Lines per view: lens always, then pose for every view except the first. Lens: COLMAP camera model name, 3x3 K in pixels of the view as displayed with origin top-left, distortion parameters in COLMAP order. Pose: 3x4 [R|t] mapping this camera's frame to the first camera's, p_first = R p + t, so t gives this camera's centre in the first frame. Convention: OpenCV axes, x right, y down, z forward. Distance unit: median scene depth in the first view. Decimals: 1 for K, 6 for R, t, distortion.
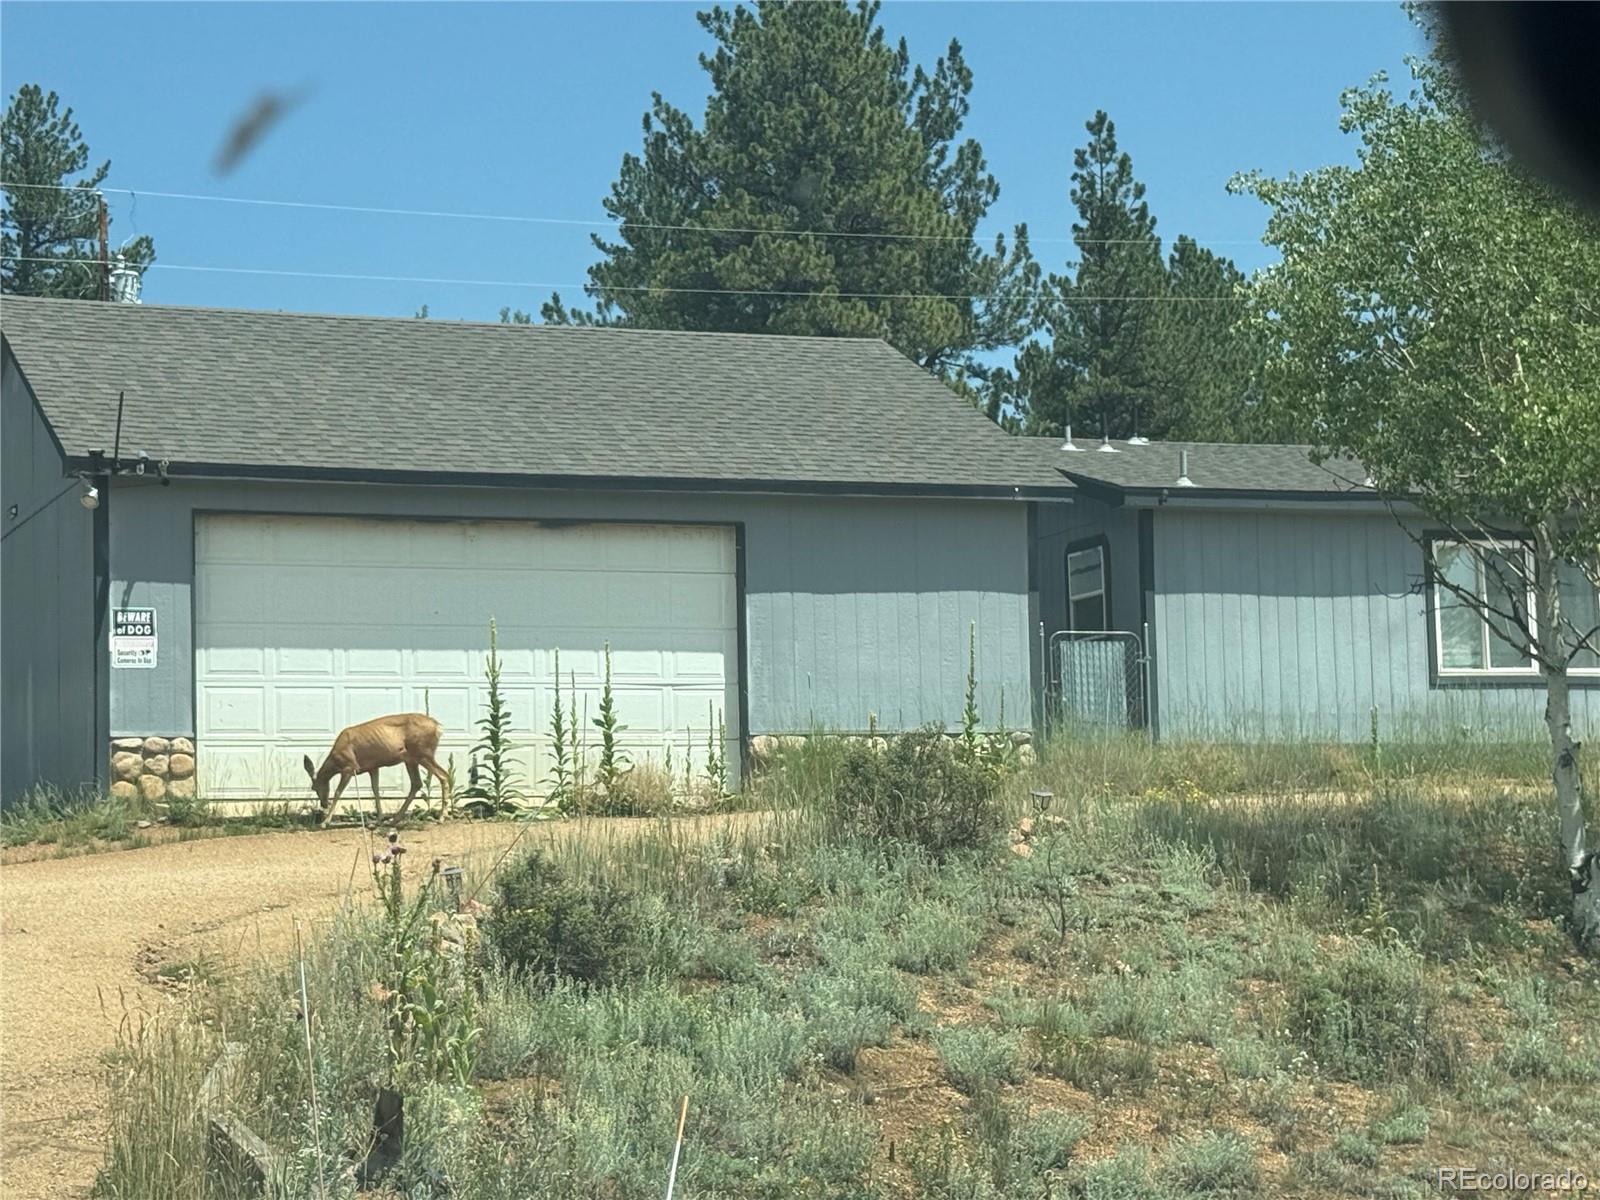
lens RADIAL K [[3246.6, 0, 799.9], [0, 3246.6, 601.9], [0, 0, 1]] dist [0.050142, 0.000000]
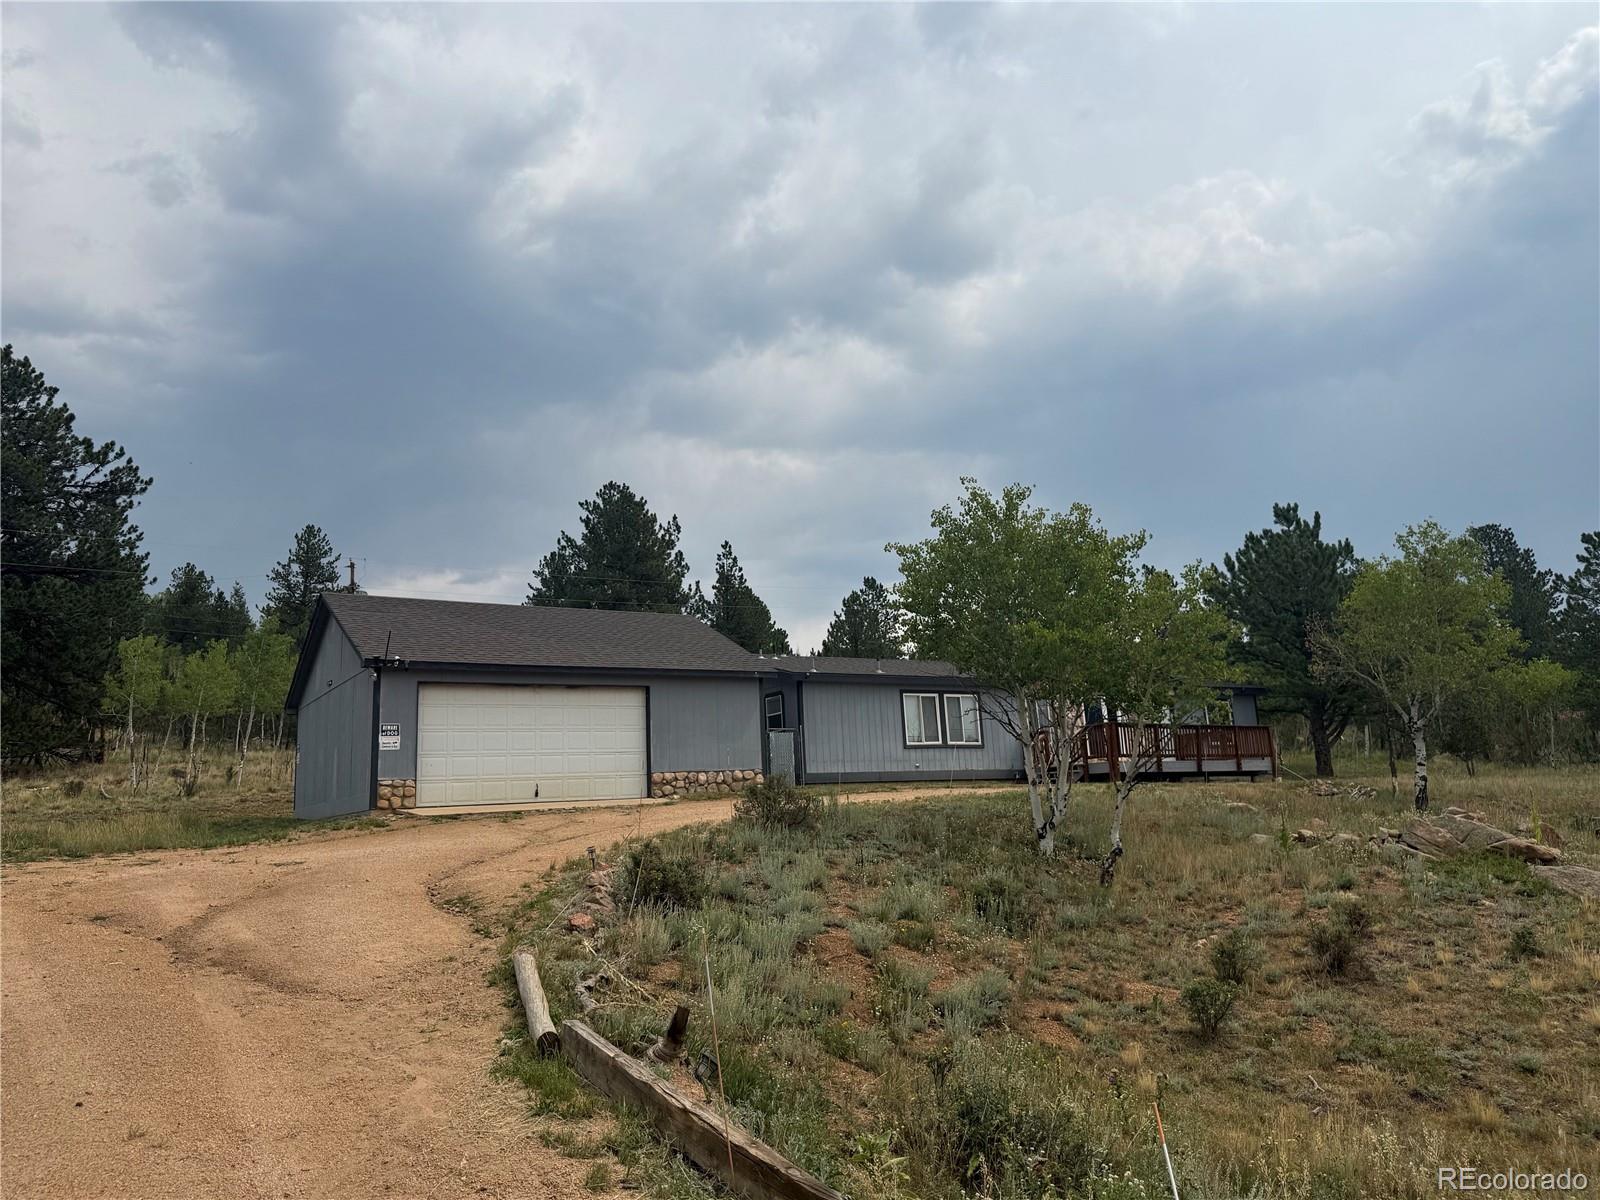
lens RADIAL K [[1114.4, 0, 804.2], [0, 1114.4, 598.2], [0, 0, 1]] dist [0.068195, -0.000684]
pose [[0.981661, 0.013736, 0.190139, -0.064425], [0.006358, 0.994487, -0.104672, -0.001212], [-0.190529, 0.103961, 0.976161, 0.140753]]
